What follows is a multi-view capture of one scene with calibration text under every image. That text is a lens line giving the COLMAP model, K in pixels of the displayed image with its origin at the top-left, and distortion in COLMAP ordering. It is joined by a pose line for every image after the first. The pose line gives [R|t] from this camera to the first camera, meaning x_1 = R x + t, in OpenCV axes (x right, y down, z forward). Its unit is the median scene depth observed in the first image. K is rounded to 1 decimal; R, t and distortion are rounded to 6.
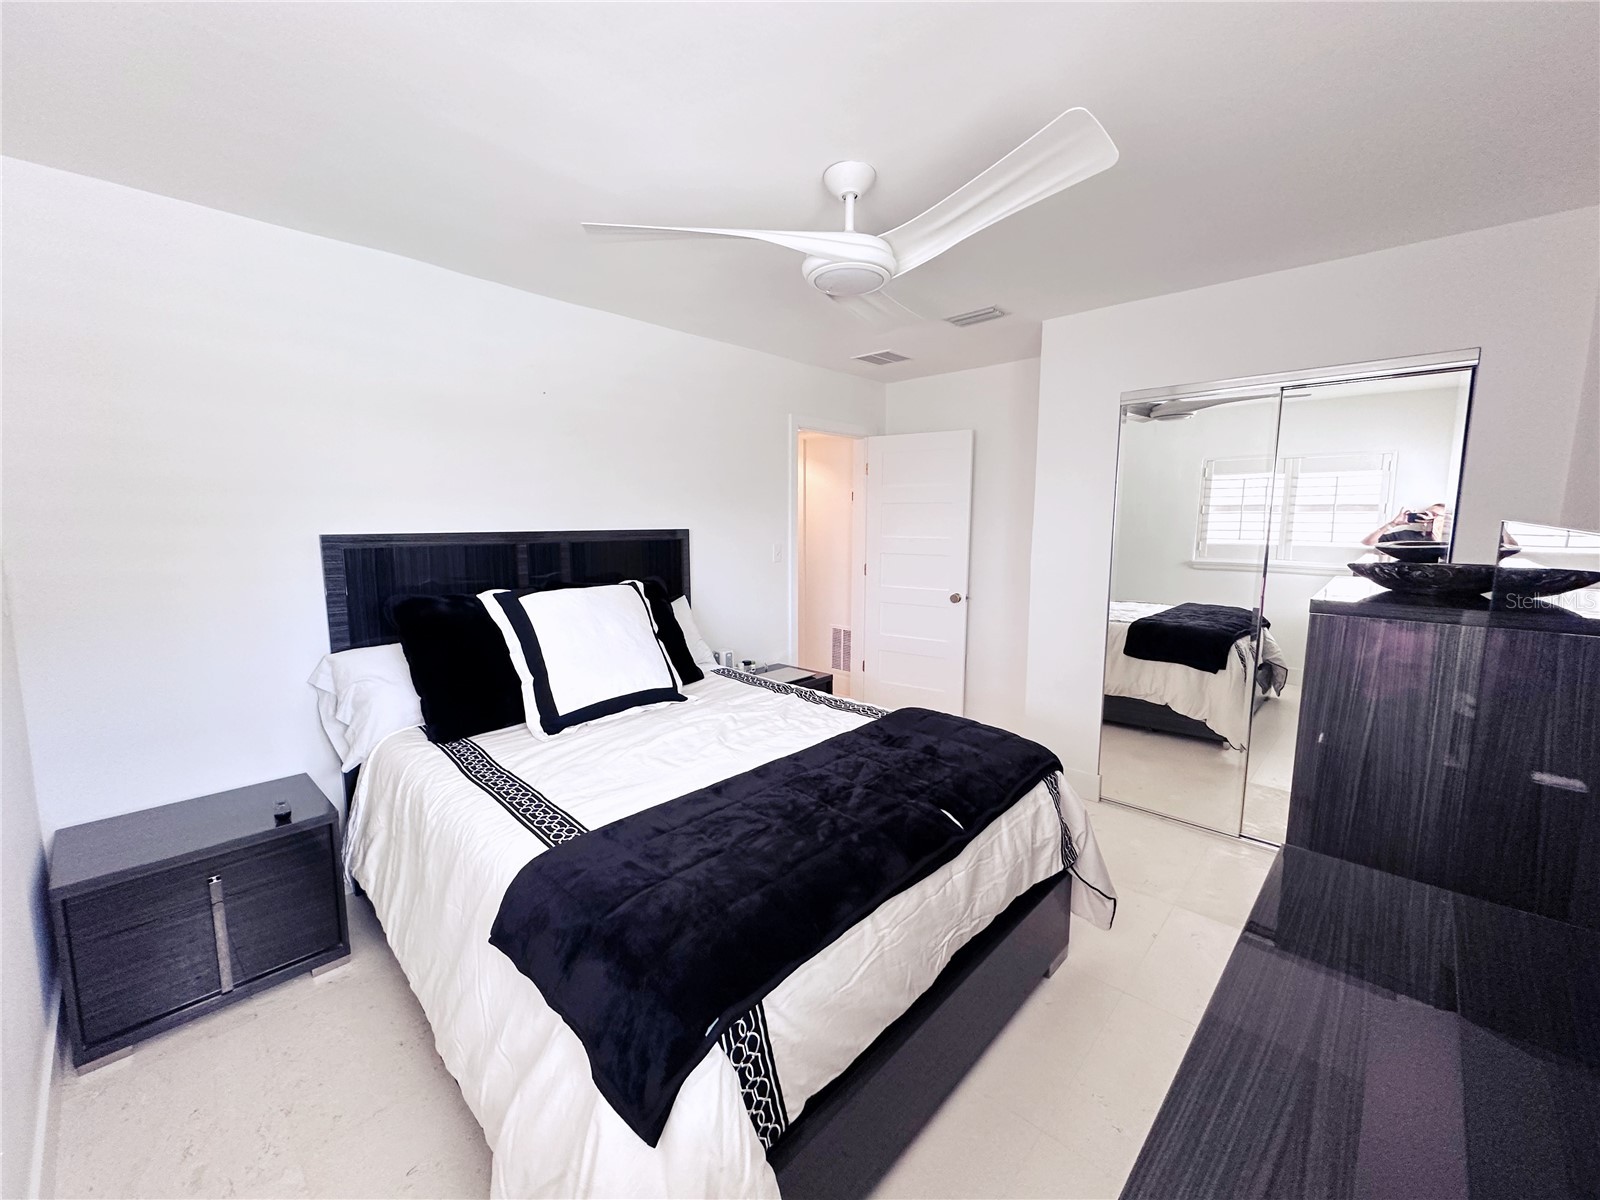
lens RADIAL K [[631.4, 0, 798.2], [0, 631.4, 591.9], [0, 0, 1]] dist [-0.007774, 0.001053]
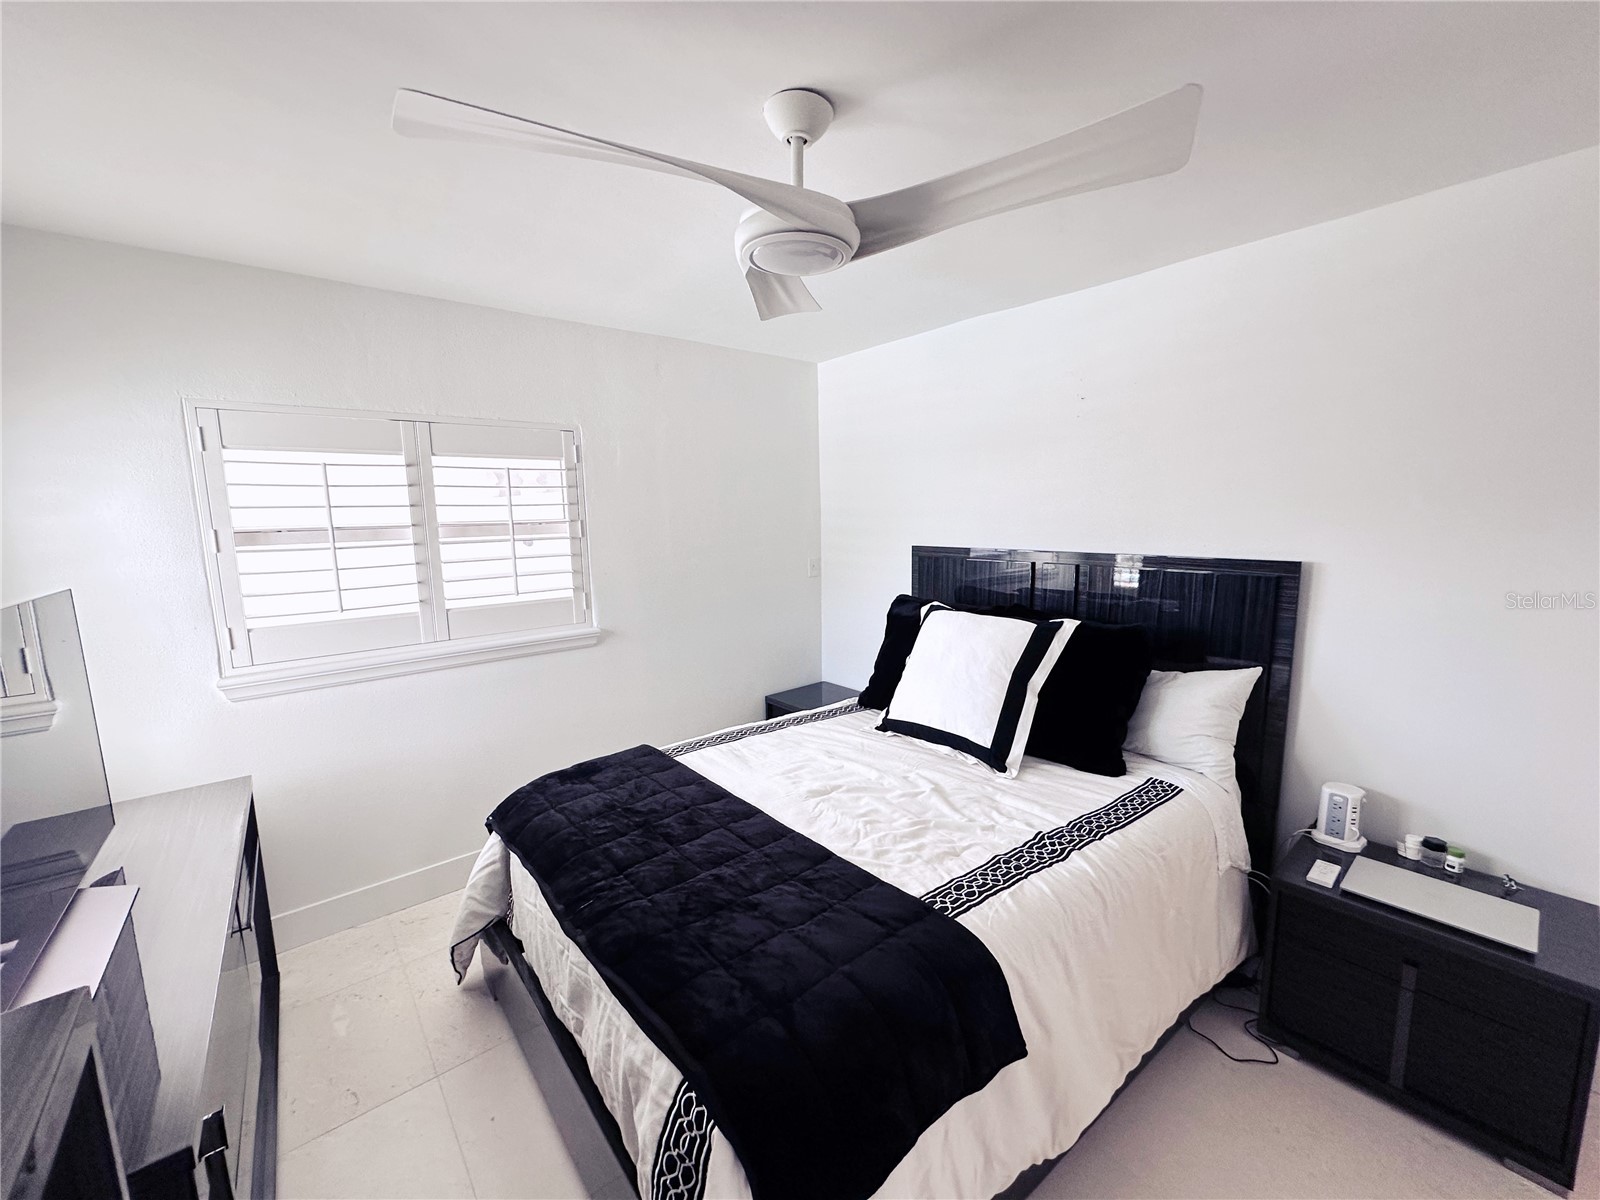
lens RADIAL K [[631.4, 0, 792.1], [0, 631.4, 603.4], [0, 0, 1]] dist [-0.007774, 0.001053]
pose [[-0.157440, 0.126016, -0.979455, 0.703978], [-0.088299, 0.986056, 0.141059, -0.141528], [0.983573, 0.108694, -0.144117, 0.978808]]
